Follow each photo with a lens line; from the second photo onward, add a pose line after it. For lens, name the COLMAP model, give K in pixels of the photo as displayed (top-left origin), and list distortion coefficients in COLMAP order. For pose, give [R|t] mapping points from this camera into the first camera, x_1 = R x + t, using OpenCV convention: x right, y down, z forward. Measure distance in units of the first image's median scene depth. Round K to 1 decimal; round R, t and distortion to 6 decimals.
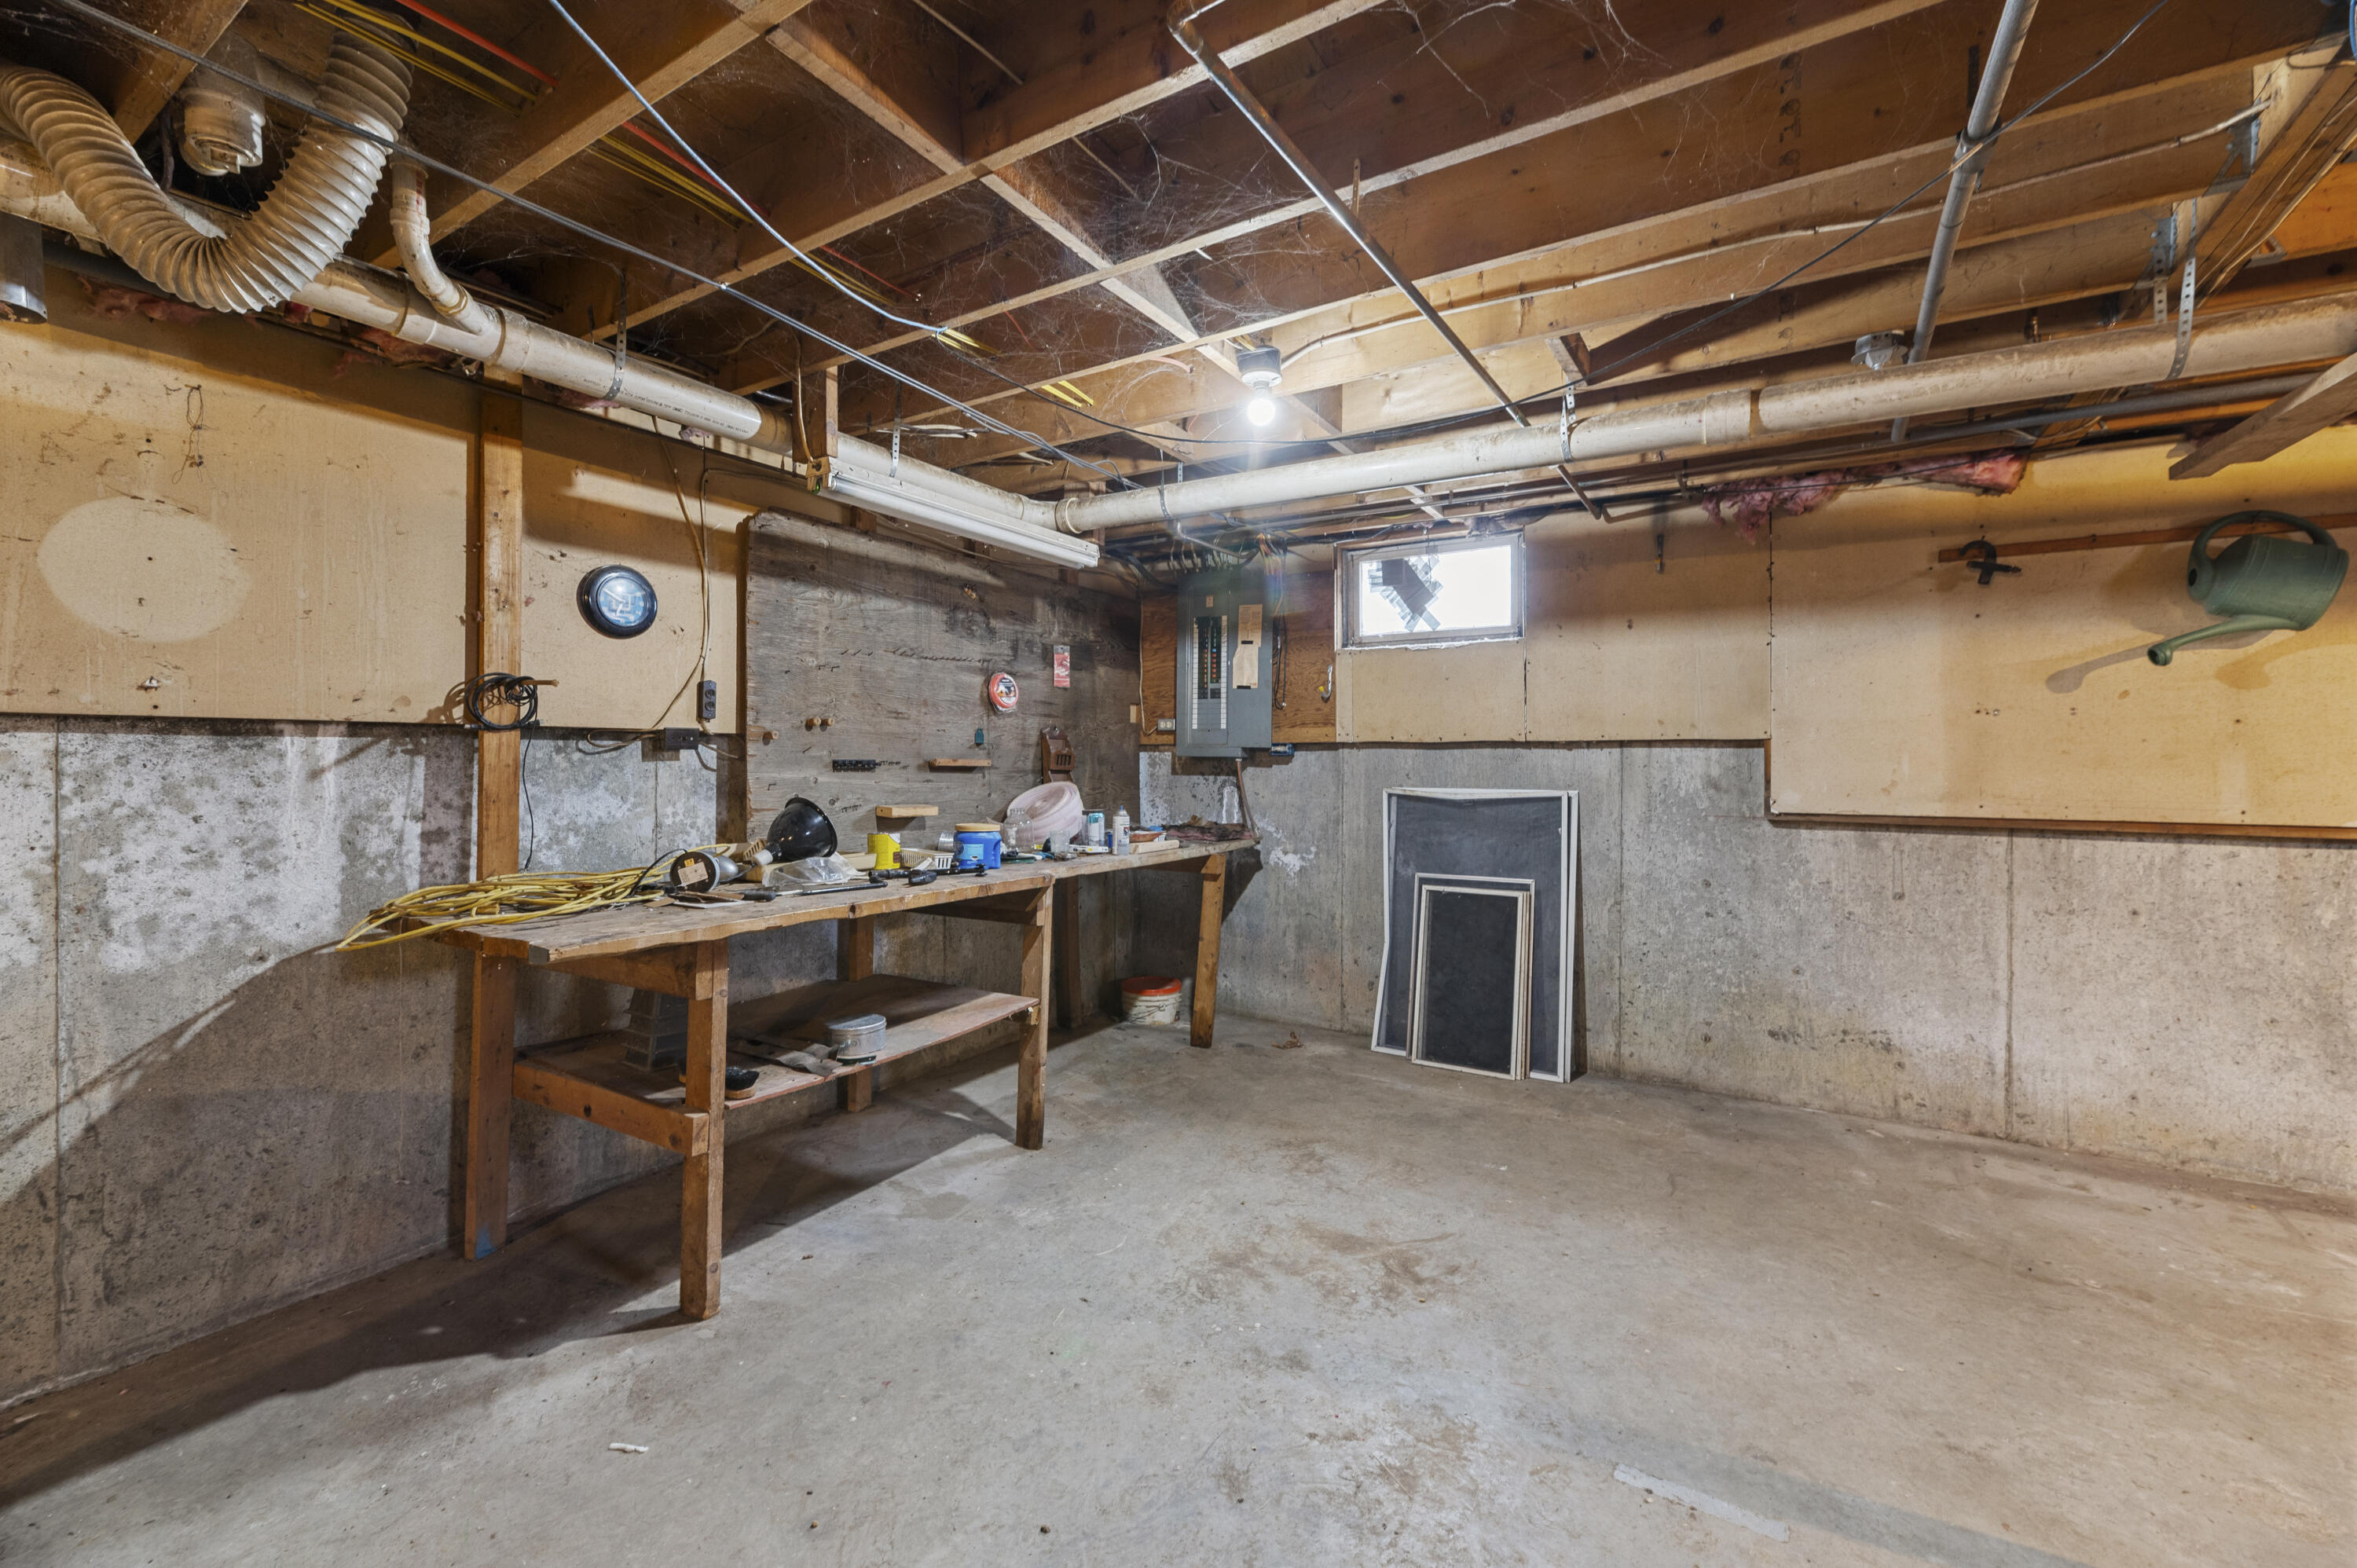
lens RADIAL K [[954.4, 0, 1182.9], [0, 954.4, 759.6], [0, 0, 1]] dist [0.002667, 0.000276]
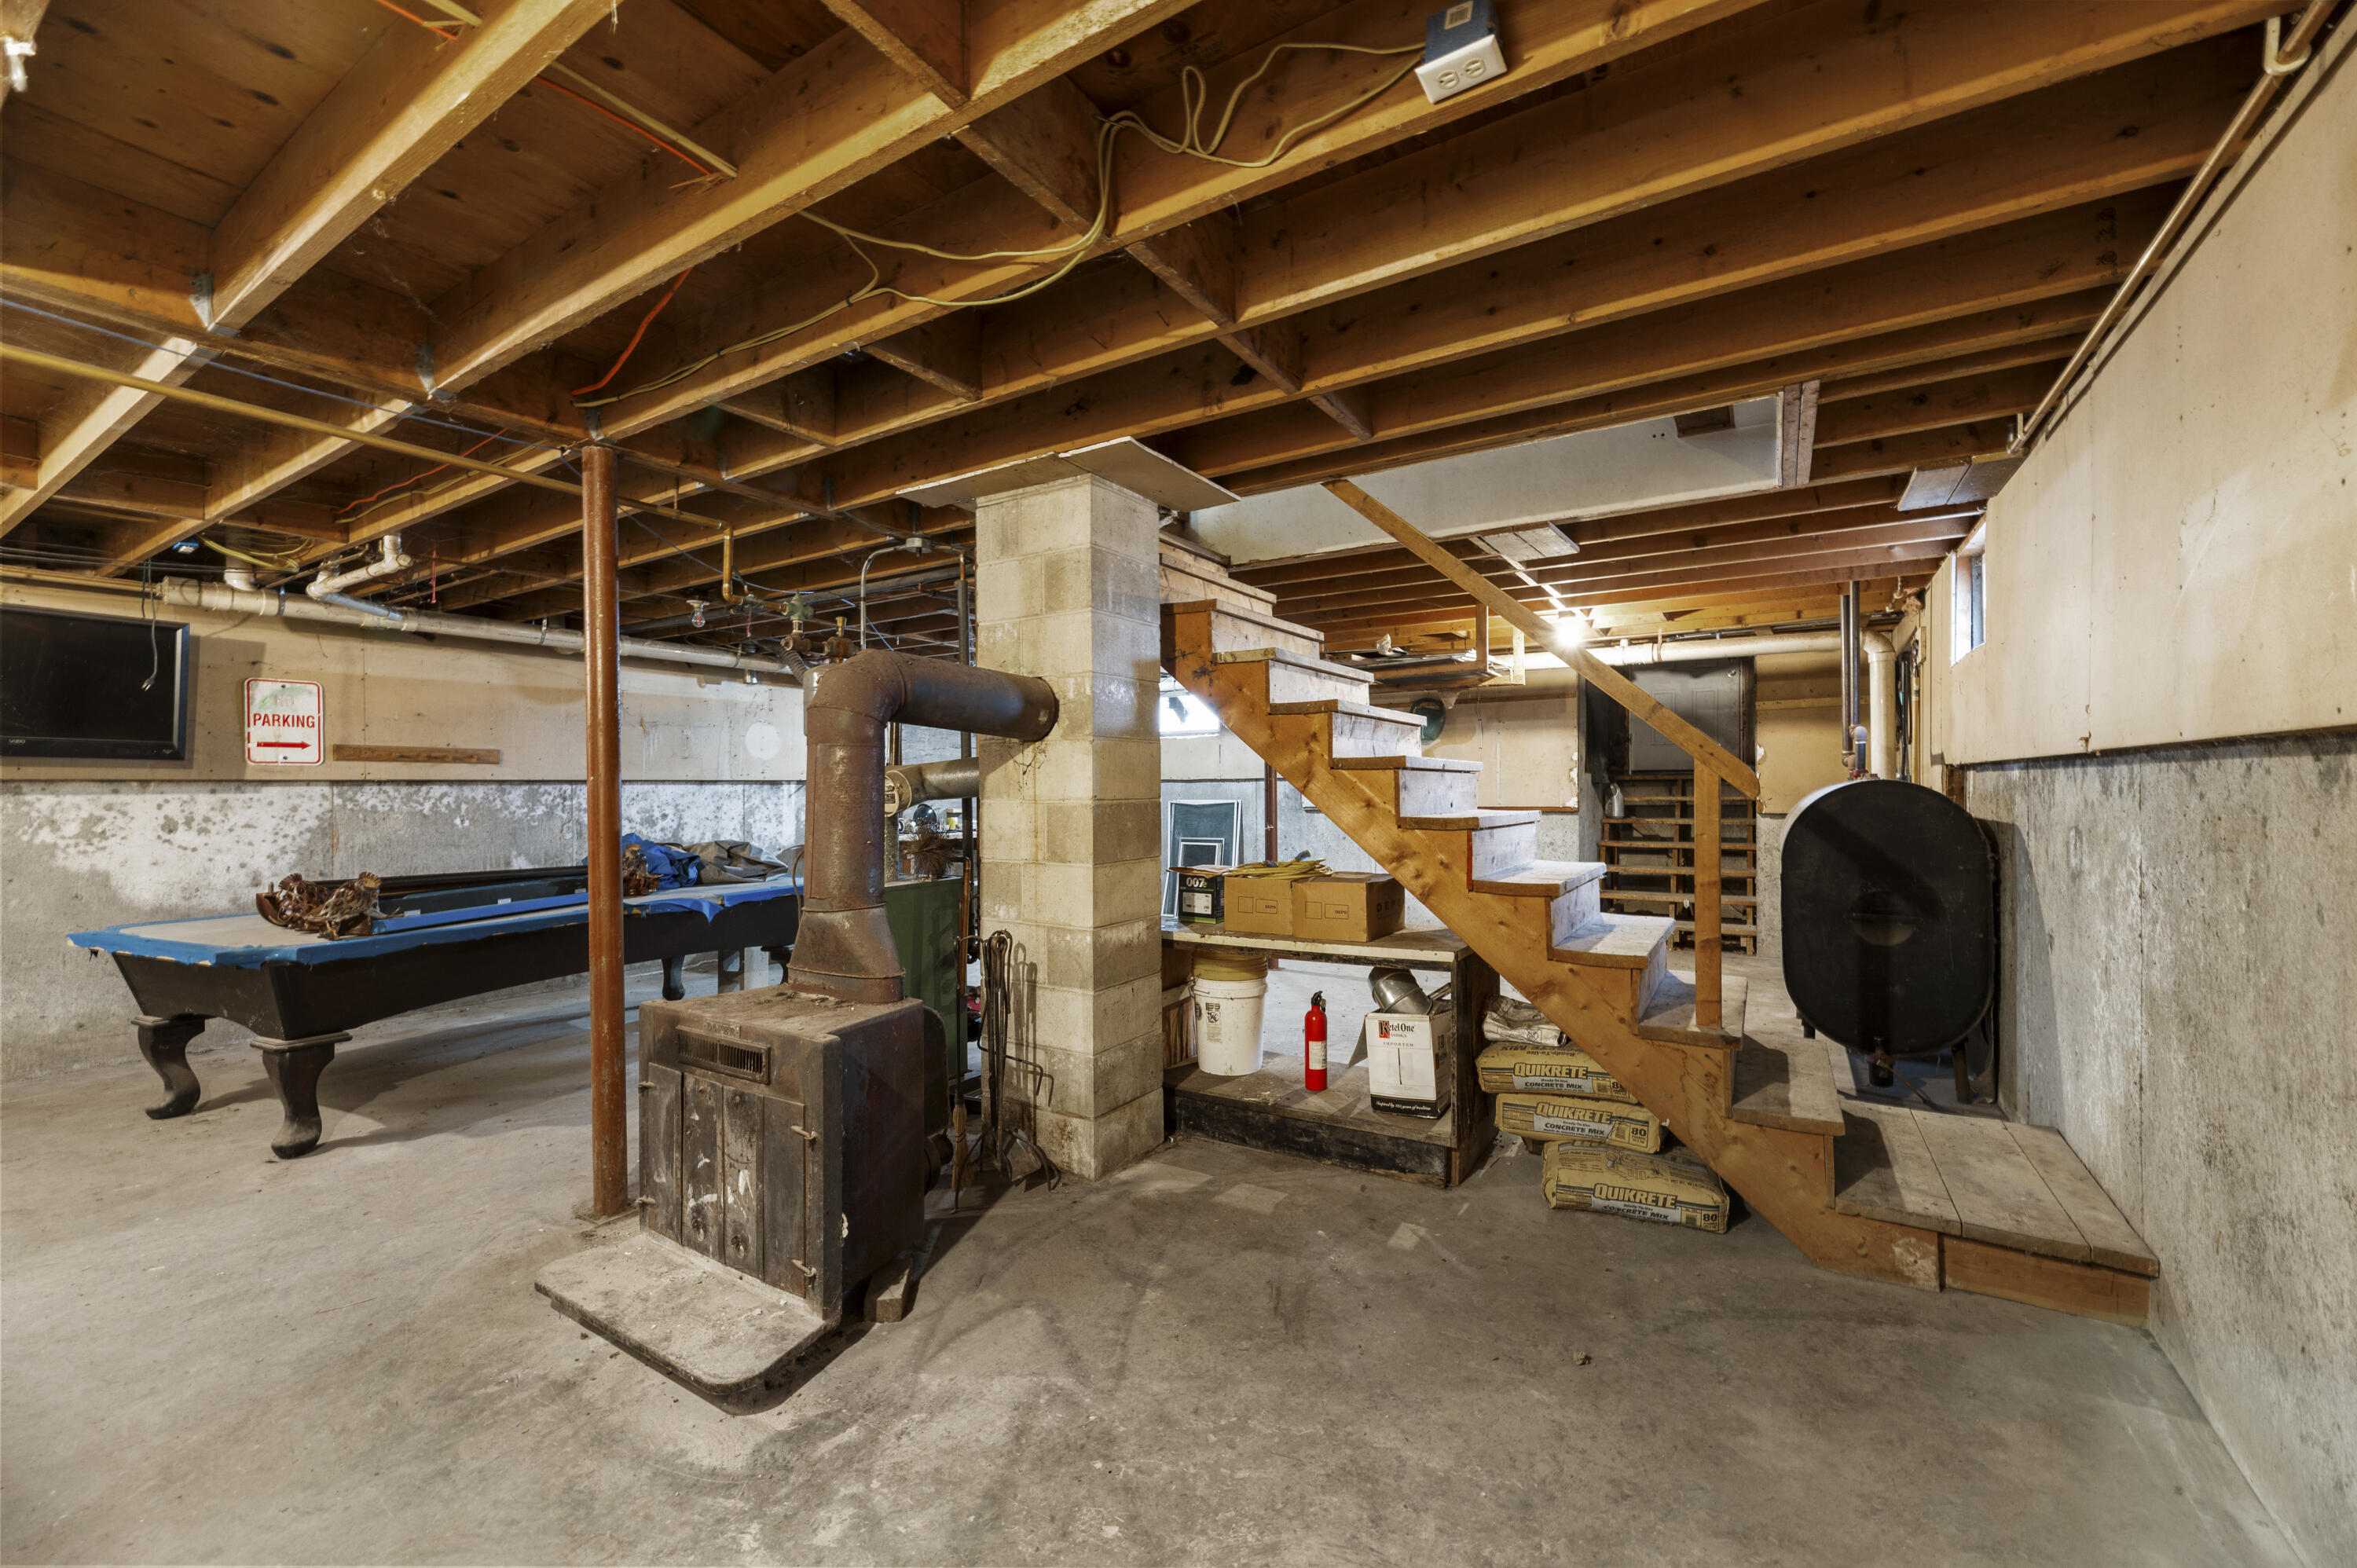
lens RADIAL K [[939.5, 0, 1184.6], [0, 939.5, 789.8], [0, 0, 1]] dist [0.000410, 0.000213]
pose [[0.999887, -0.011831, -0.009324, 0.347462], [0.011827, 0.999930, -0.000552, 0.007930], [0.009330, 0.000442, 0.999956, -1.558520]]
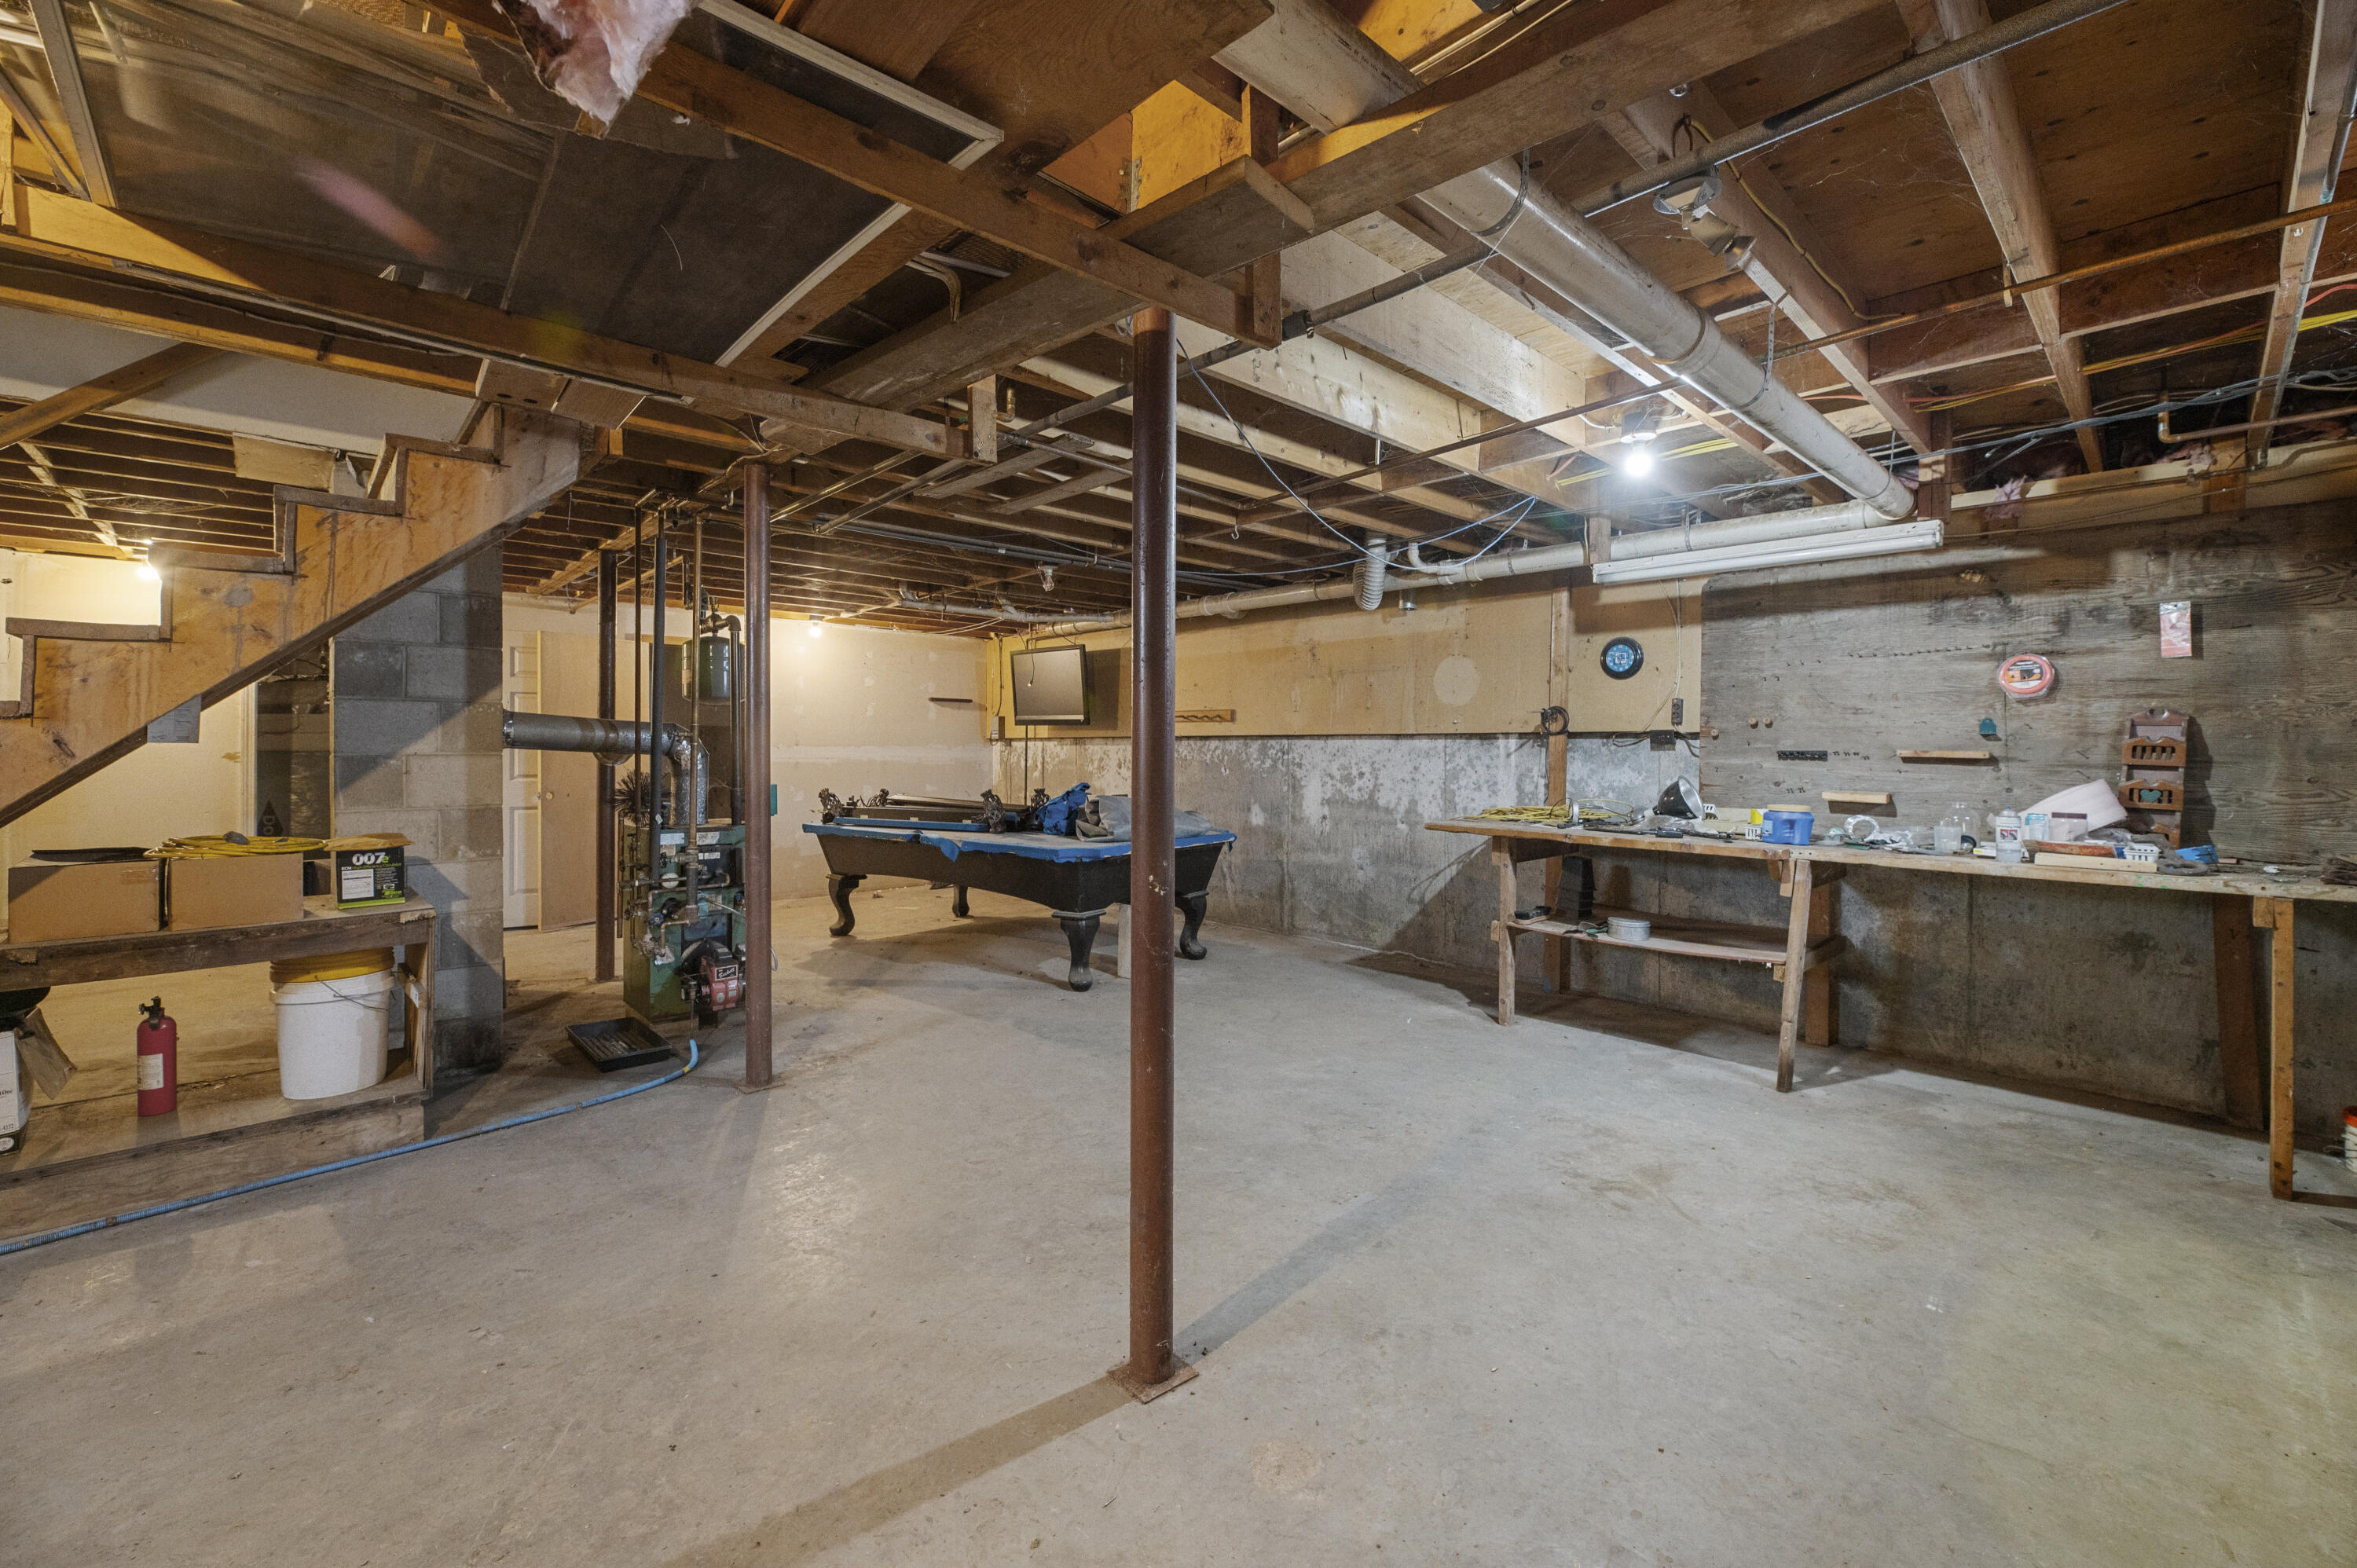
lens RADIAL K [[954.4, 0, 1182.9], [0, 954.4, 759.6], [0, 0, 1]] dist [0.002667, 0.000276]
pose [[-0.256482, 0.007554, -0.966520, 1.061955], [-0.008406, 0.999914, 0.010045, 0.006015], [0.966512, 0.010701, -0.256396, 0.563884]]
